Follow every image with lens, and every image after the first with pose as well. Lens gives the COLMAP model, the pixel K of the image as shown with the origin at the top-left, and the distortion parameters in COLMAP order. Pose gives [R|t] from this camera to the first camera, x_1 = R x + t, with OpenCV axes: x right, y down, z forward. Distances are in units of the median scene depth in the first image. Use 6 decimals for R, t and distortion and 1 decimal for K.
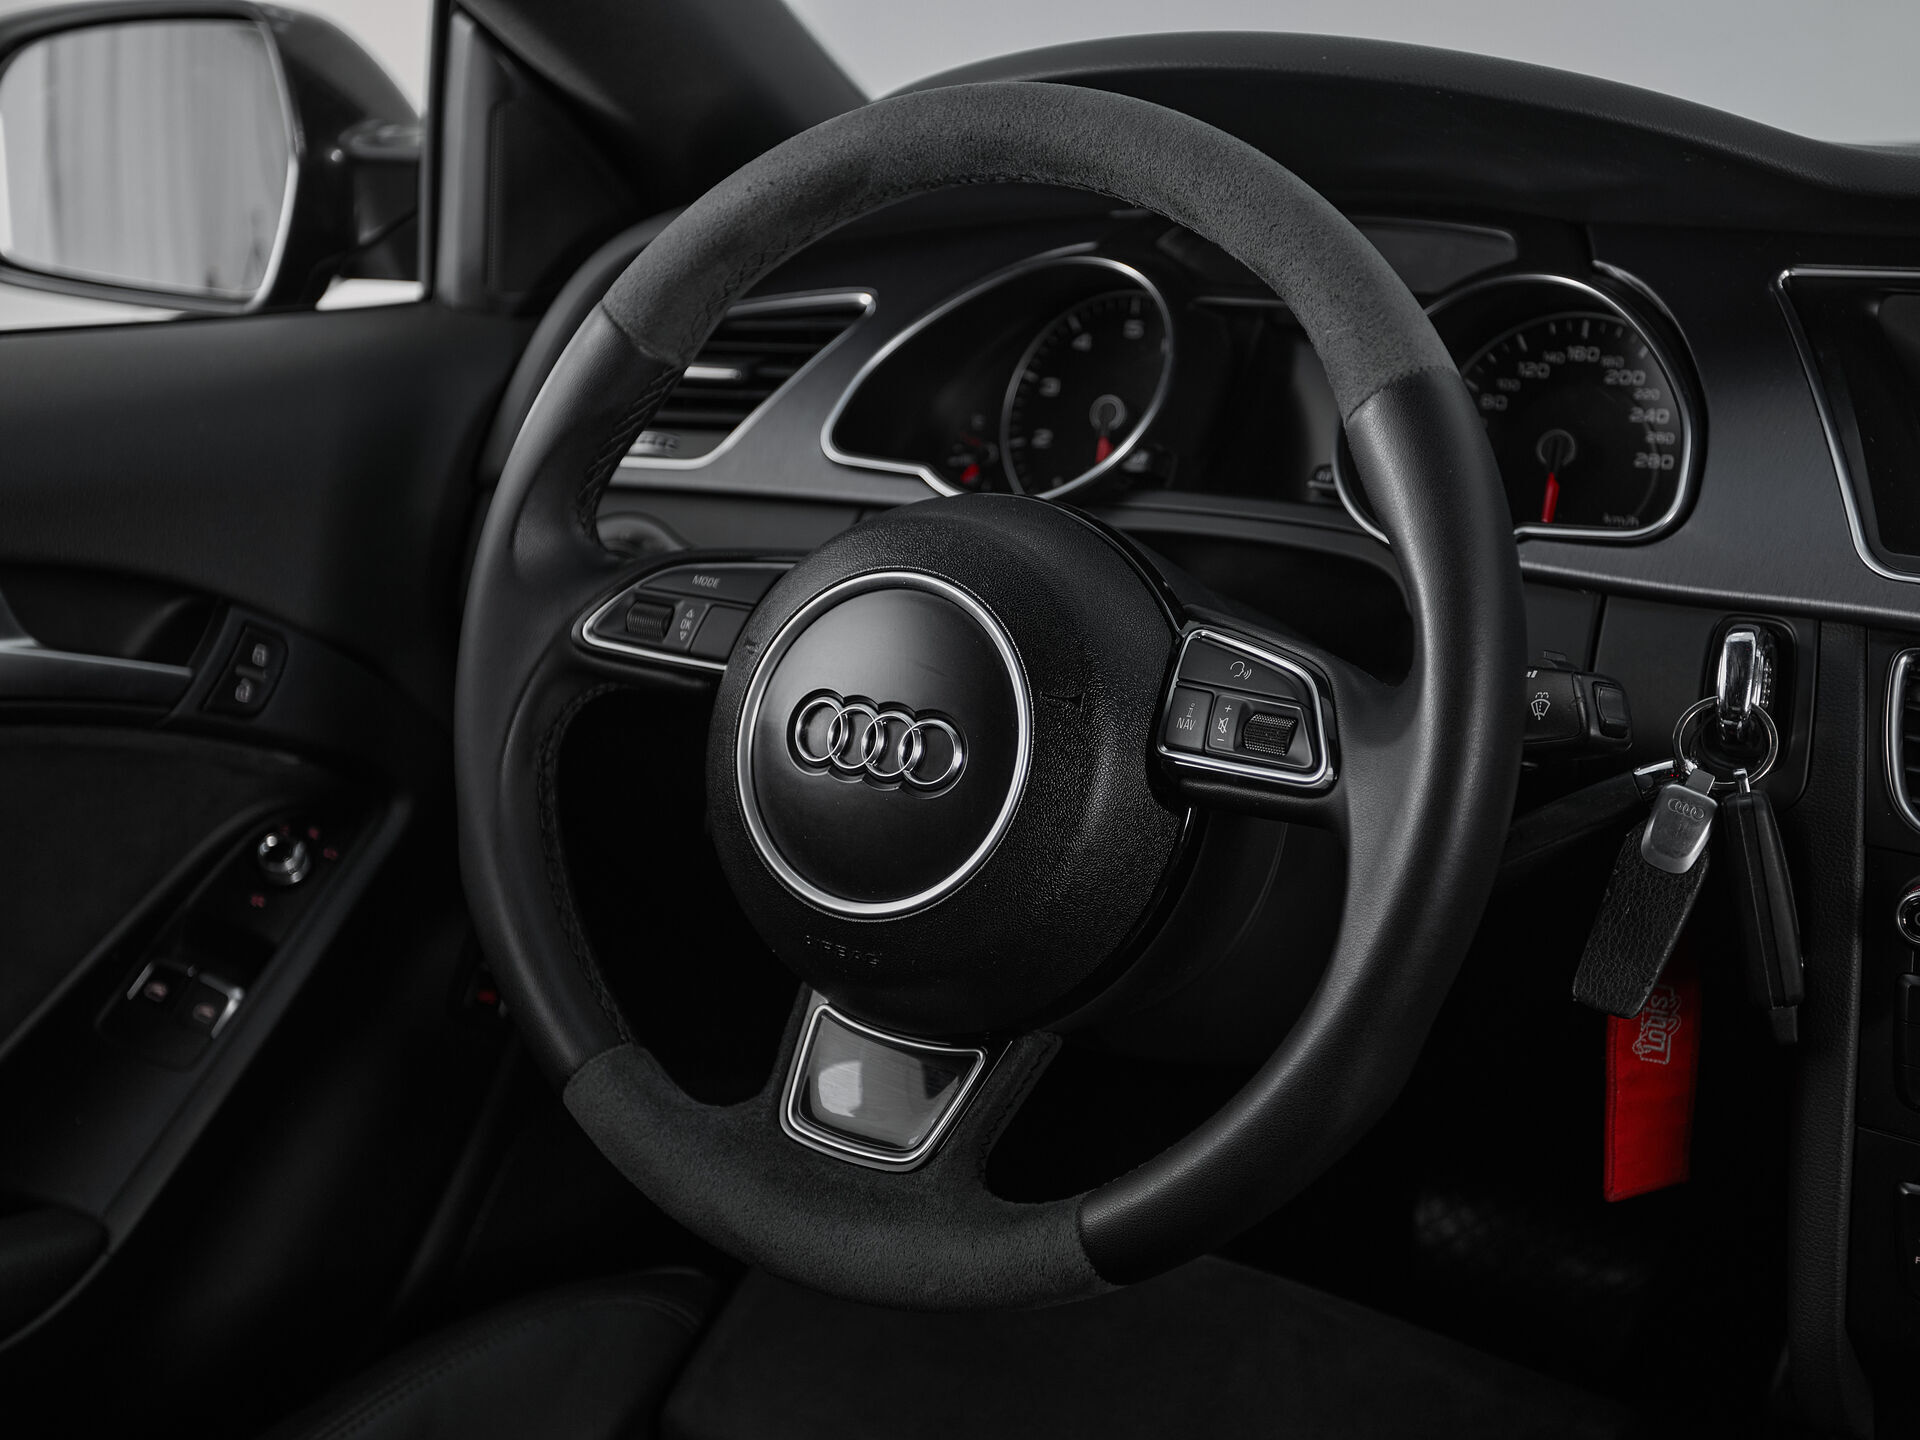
lens RADIAL K [[2394.2, 0, 1005.4], [0, 2394.2, 728.8], [0, 0, 1]] dist [0.031692, -0.018825]
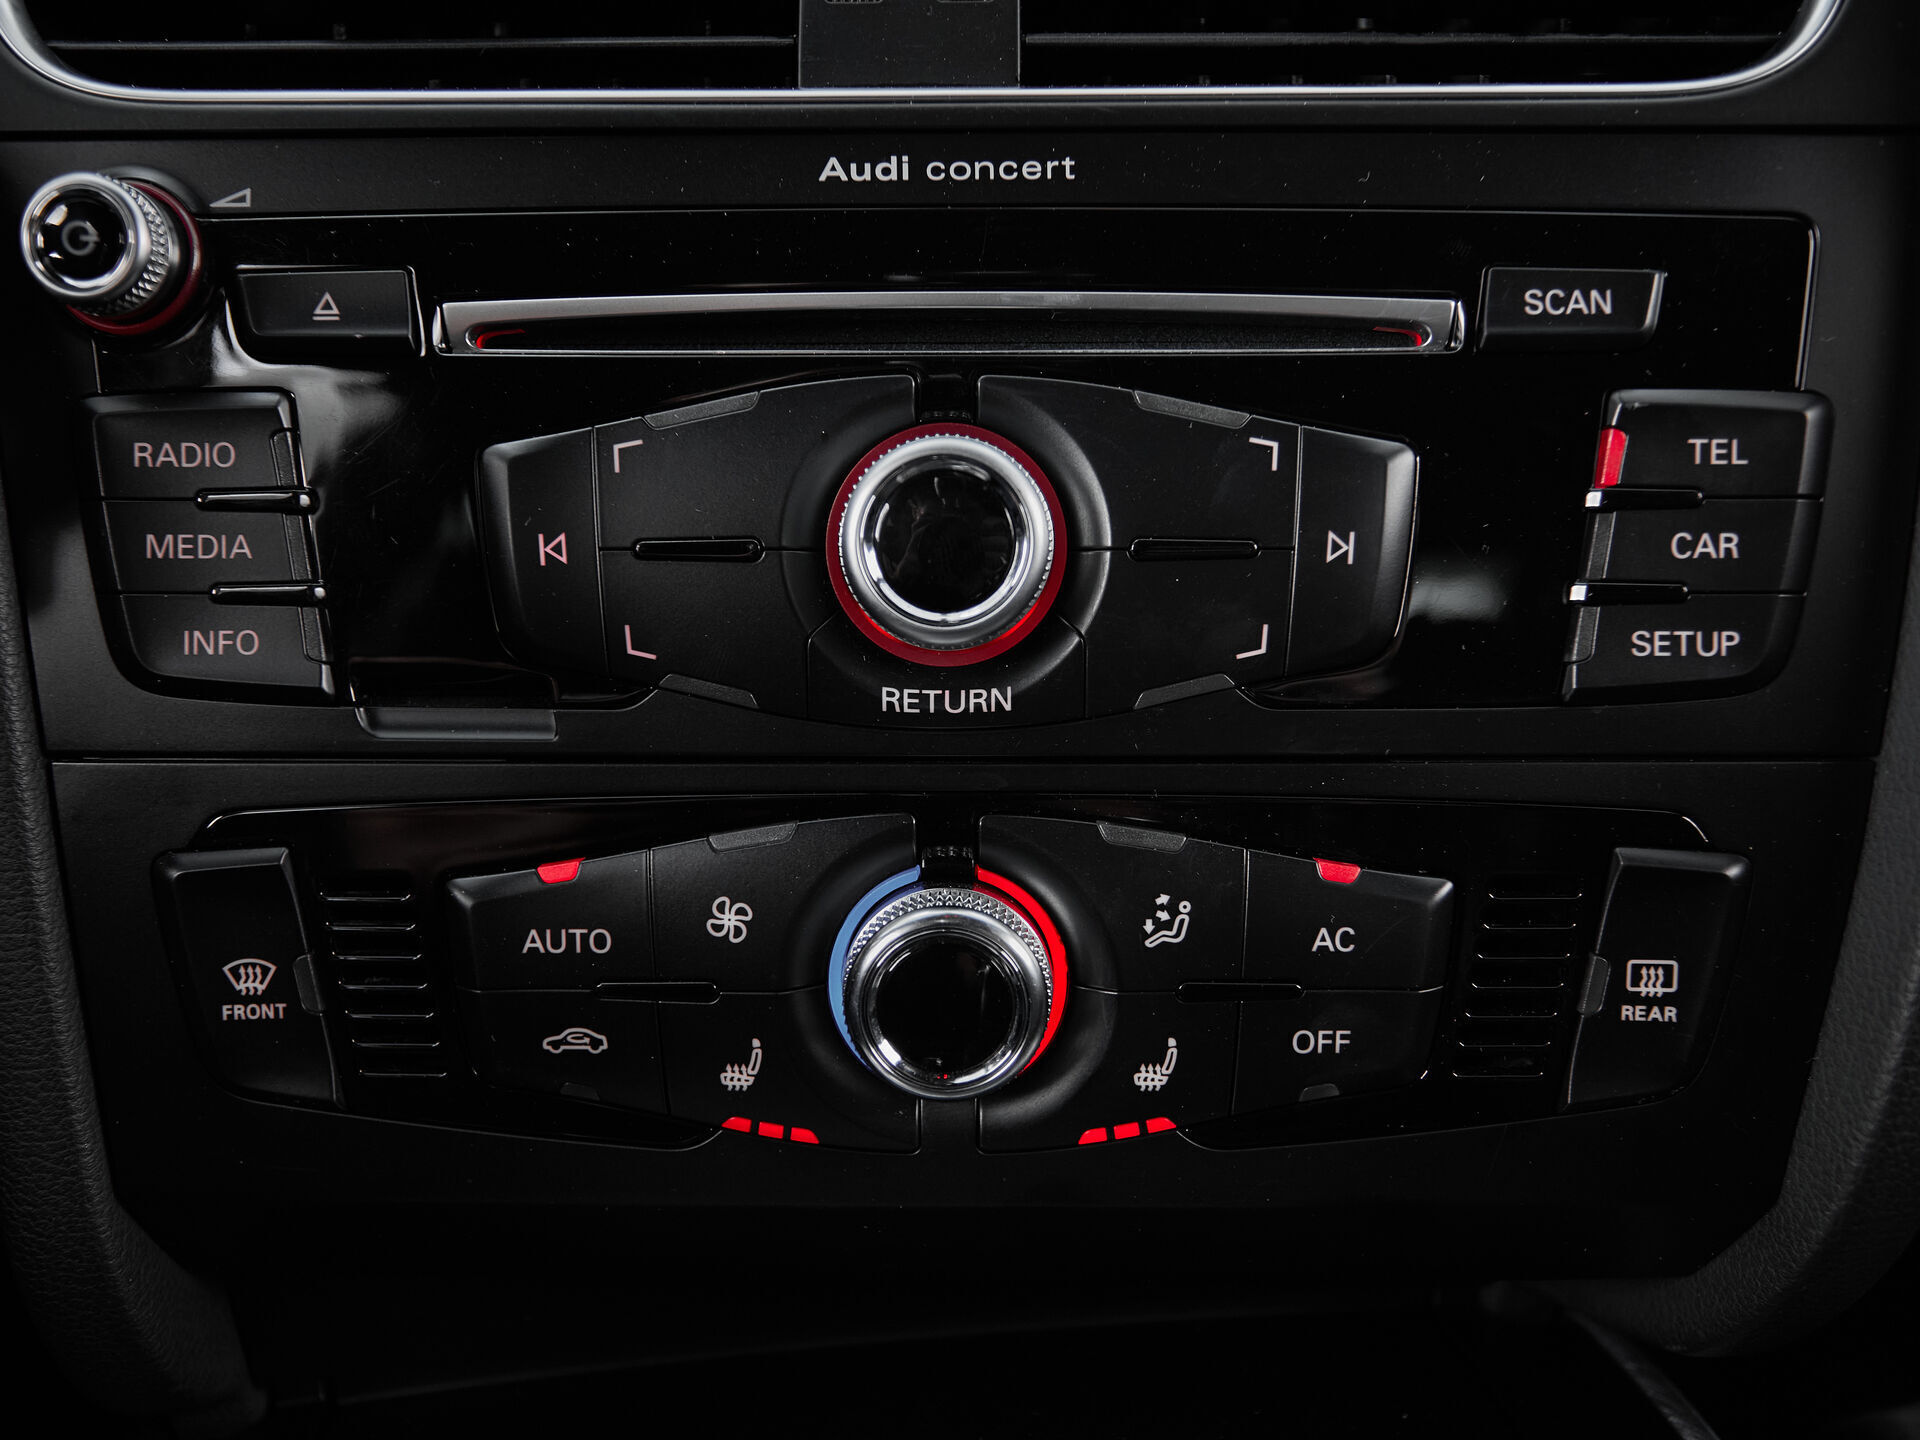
lens RADIAL K [[1645.6, 0, 960.0], [0, 1645.6, 720.0], [0, 0, 1]] dist [-0.040289, 0.006953]
pose [[0.766790, -0.161262, 0.621311, 0.275820], [0.163878, 0.985033, 0.053417, 0.157261], [-0.620626, 0.060860, 0.781741, 0.609108]]
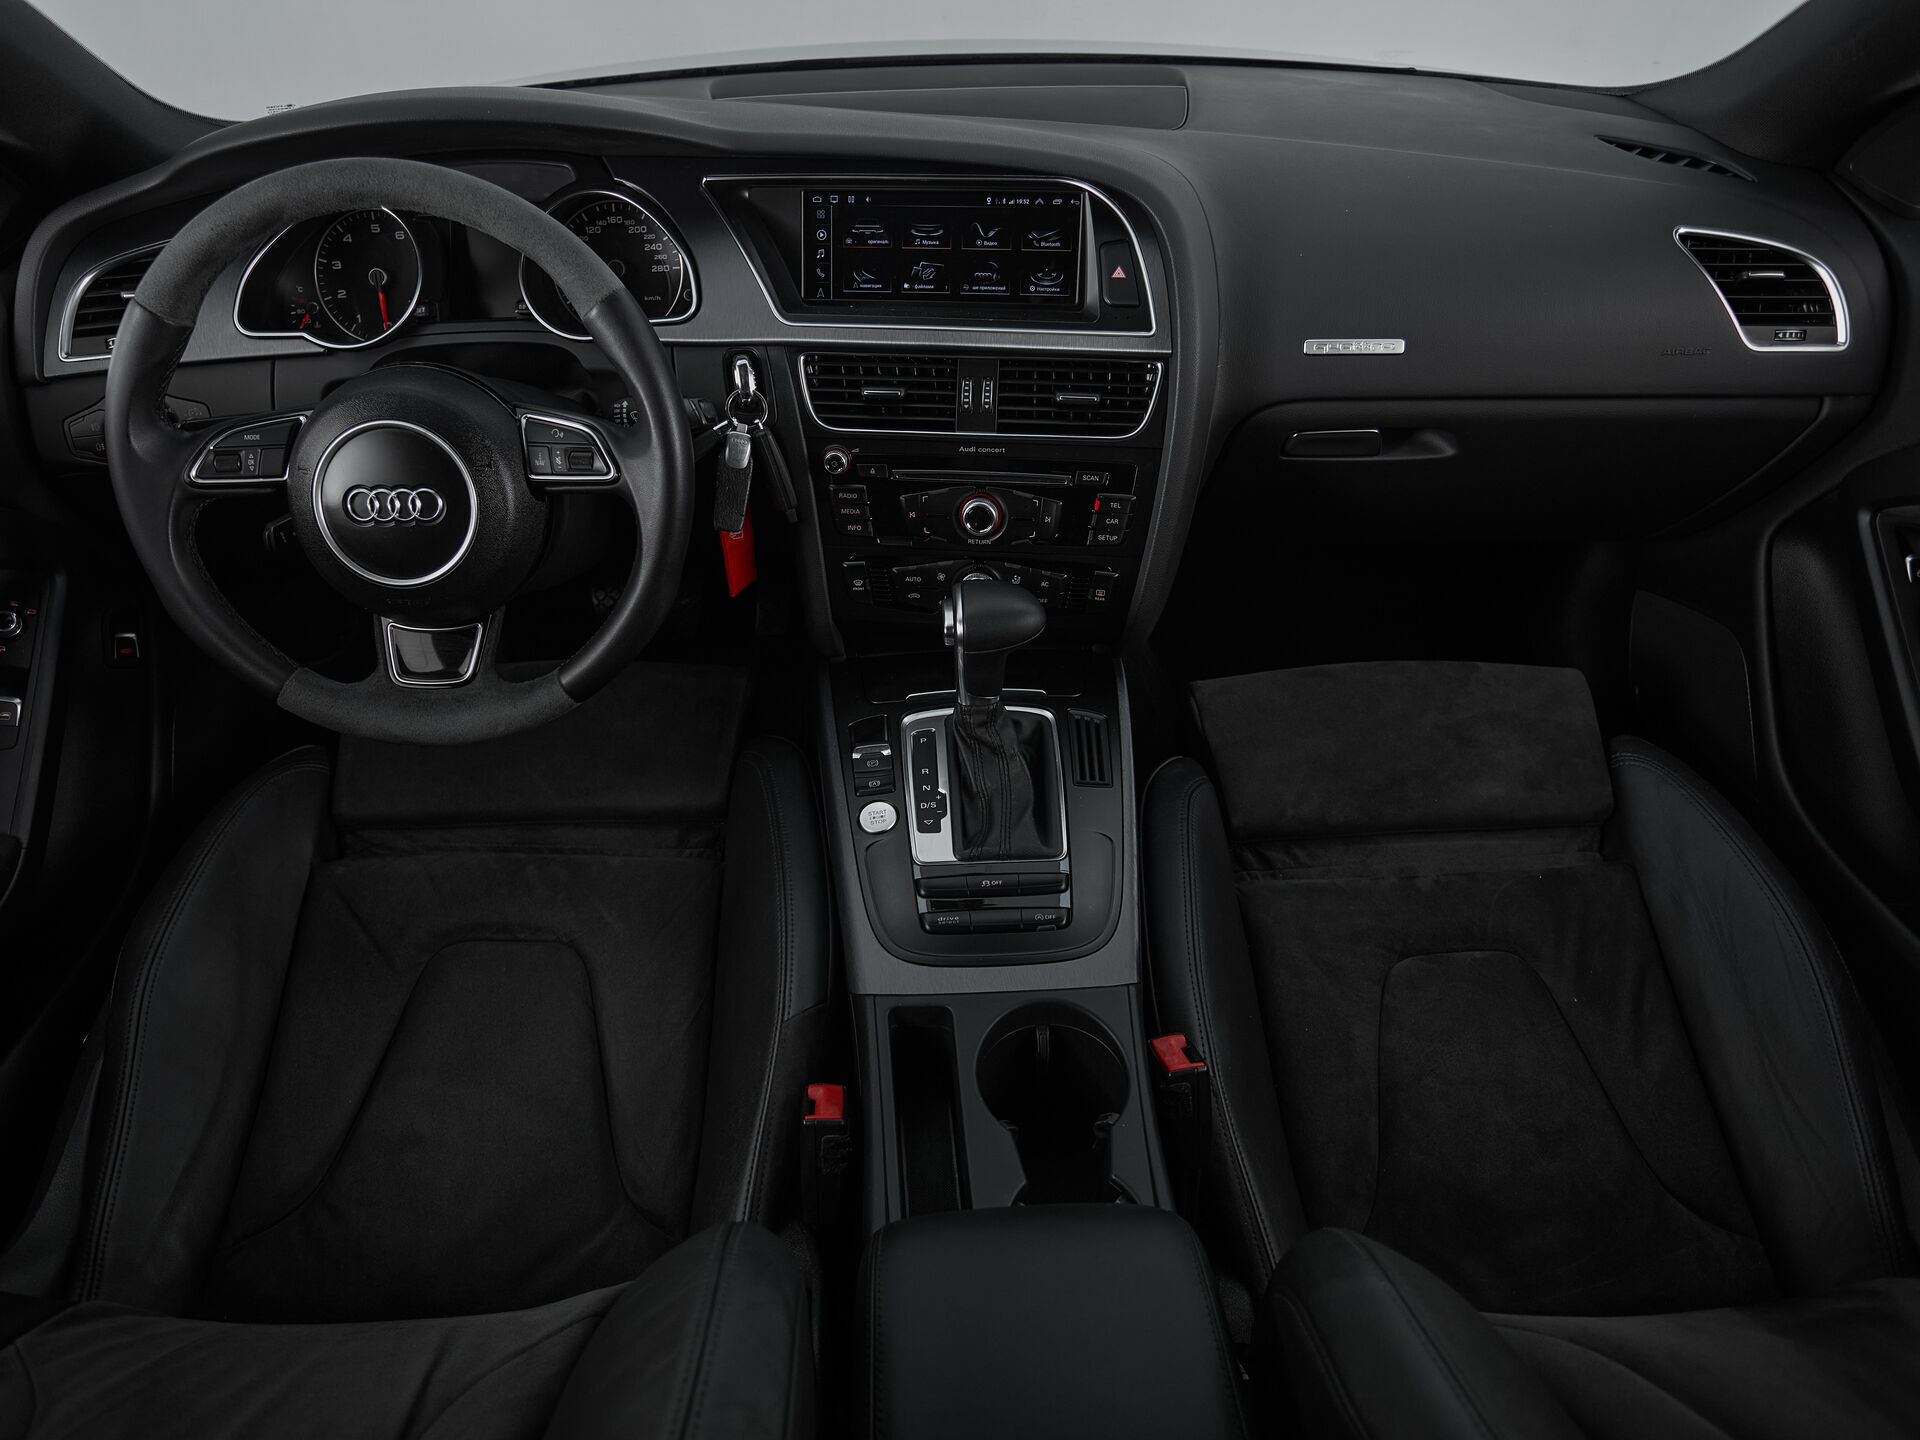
lens RADIAL K [[1211.8, 0, 930.4], [0, 1211.8, 722.2], [0, 0, 1]] dist [-0.083950, 0.051151]
pose [[0.820671, -0.344438, 0.455918, -0.193240], [0.155828, 0.902561, 0.401373, -0.154753], [-0.549742, -0.258350, 0.794380, -0.132601]]
